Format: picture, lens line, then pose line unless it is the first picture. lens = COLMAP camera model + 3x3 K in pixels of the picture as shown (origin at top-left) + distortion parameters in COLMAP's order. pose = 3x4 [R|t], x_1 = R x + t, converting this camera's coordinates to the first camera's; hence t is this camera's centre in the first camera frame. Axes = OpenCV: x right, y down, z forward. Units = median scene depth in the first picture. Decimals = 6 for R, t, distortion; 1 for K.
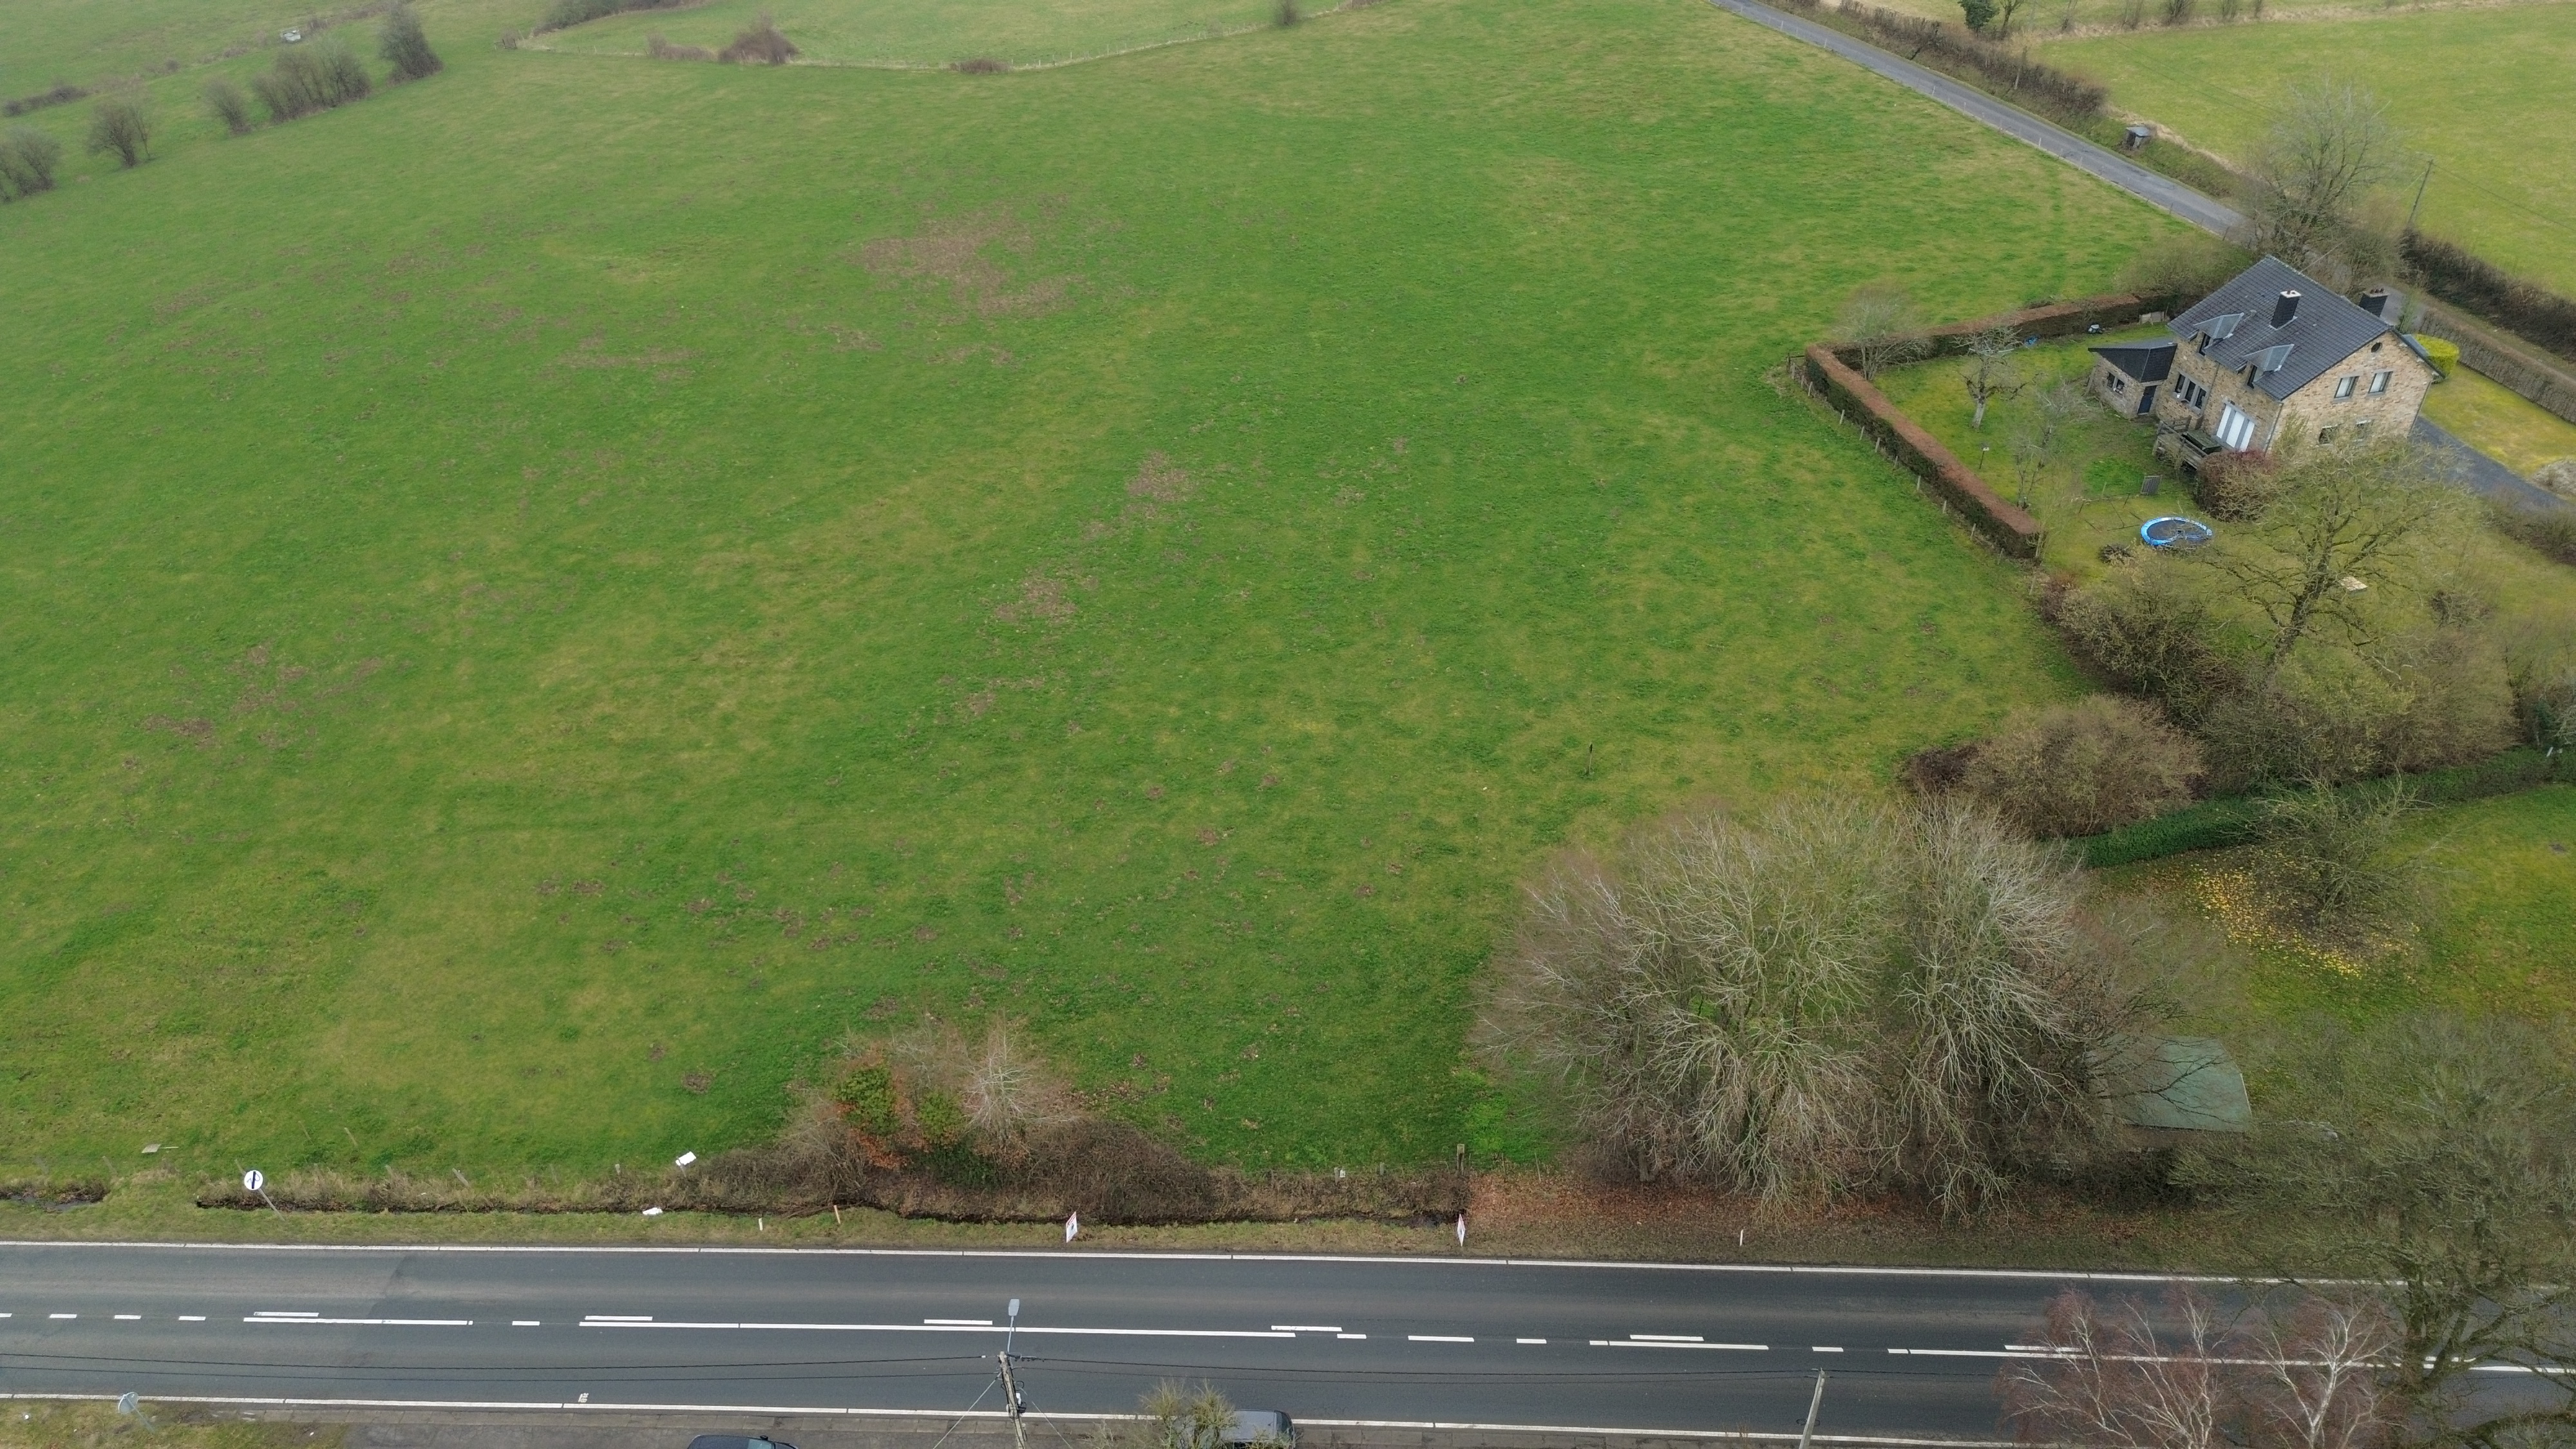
lens RADIAL K [[1828.0, 0, 1282.0], [0, 1828.0, 726.3], [0, 0, 1]] dist [0.080356, -0.077562]
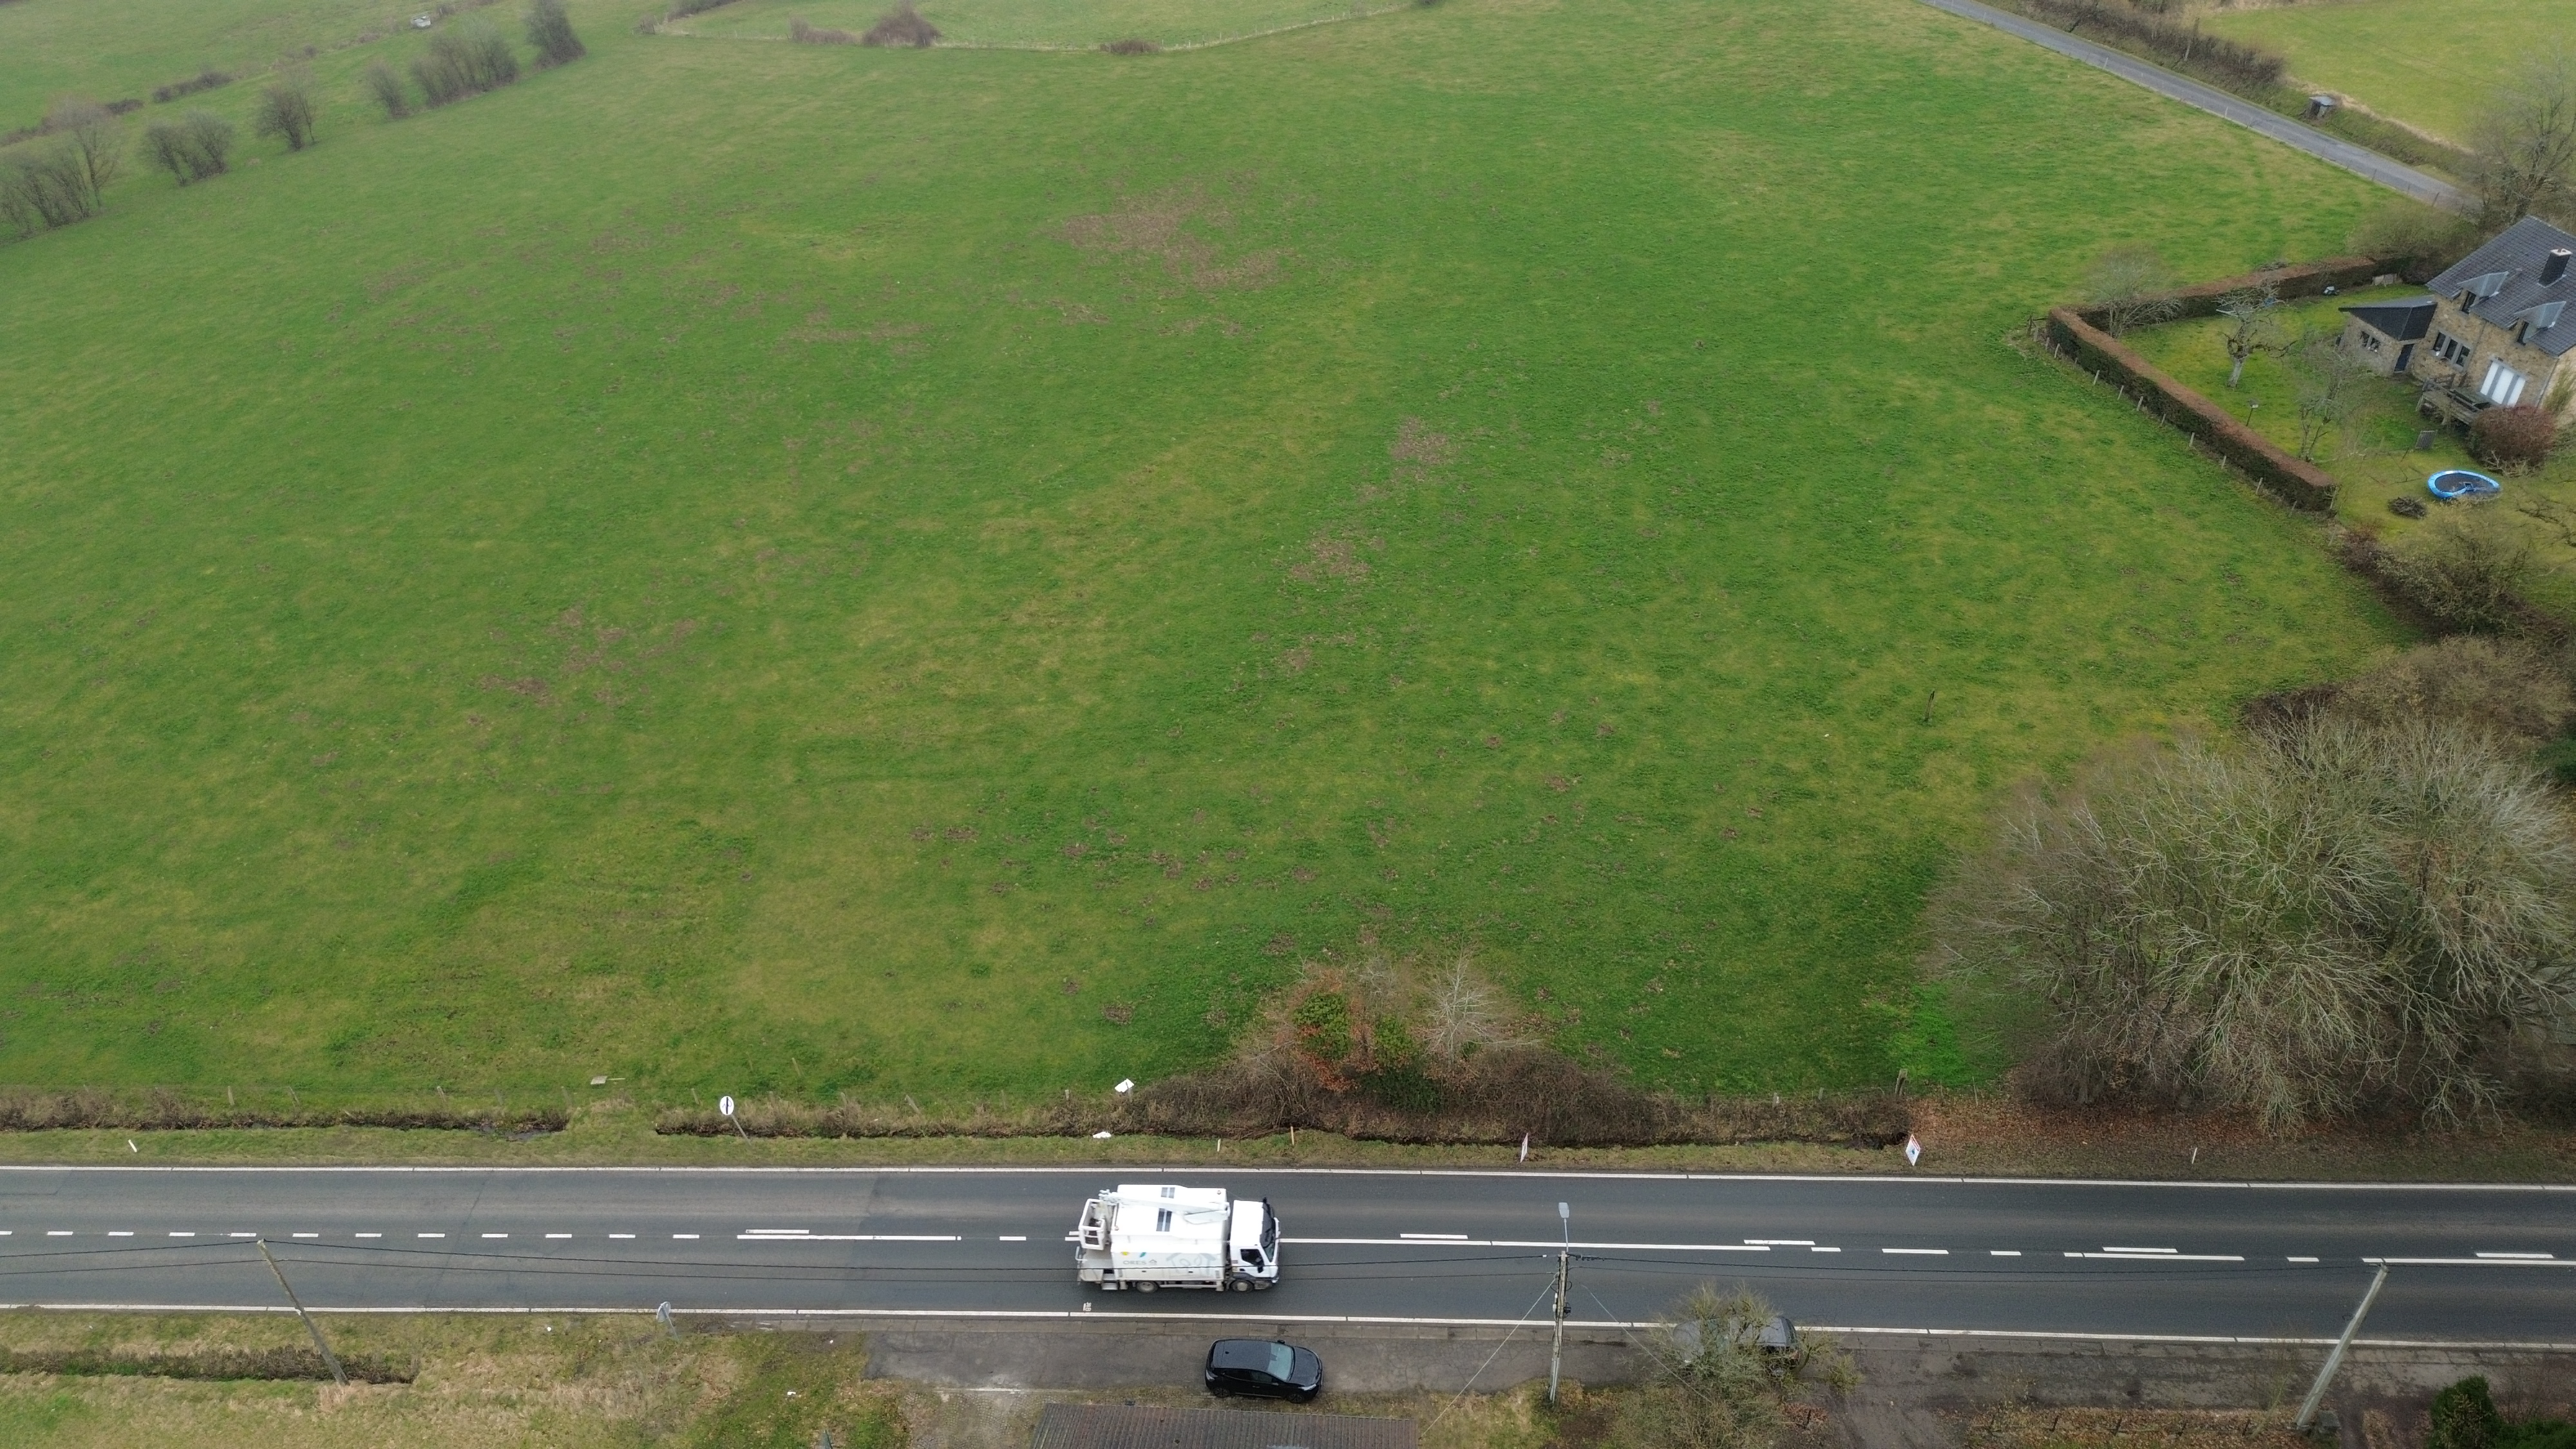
lens RADIAL K [[1828.0, 0, 1282.0], [0, 1828.0, 726.3], [0, 0, 1]] dist [0.080356, -0.077562]
pose [[0.999984, -0.005115, 0.002261, -0.161915], [0.005106, 0.999979, 0.004037, 0.019509], [-0.002282, -0.004026, 0.999989, -0.020214]]
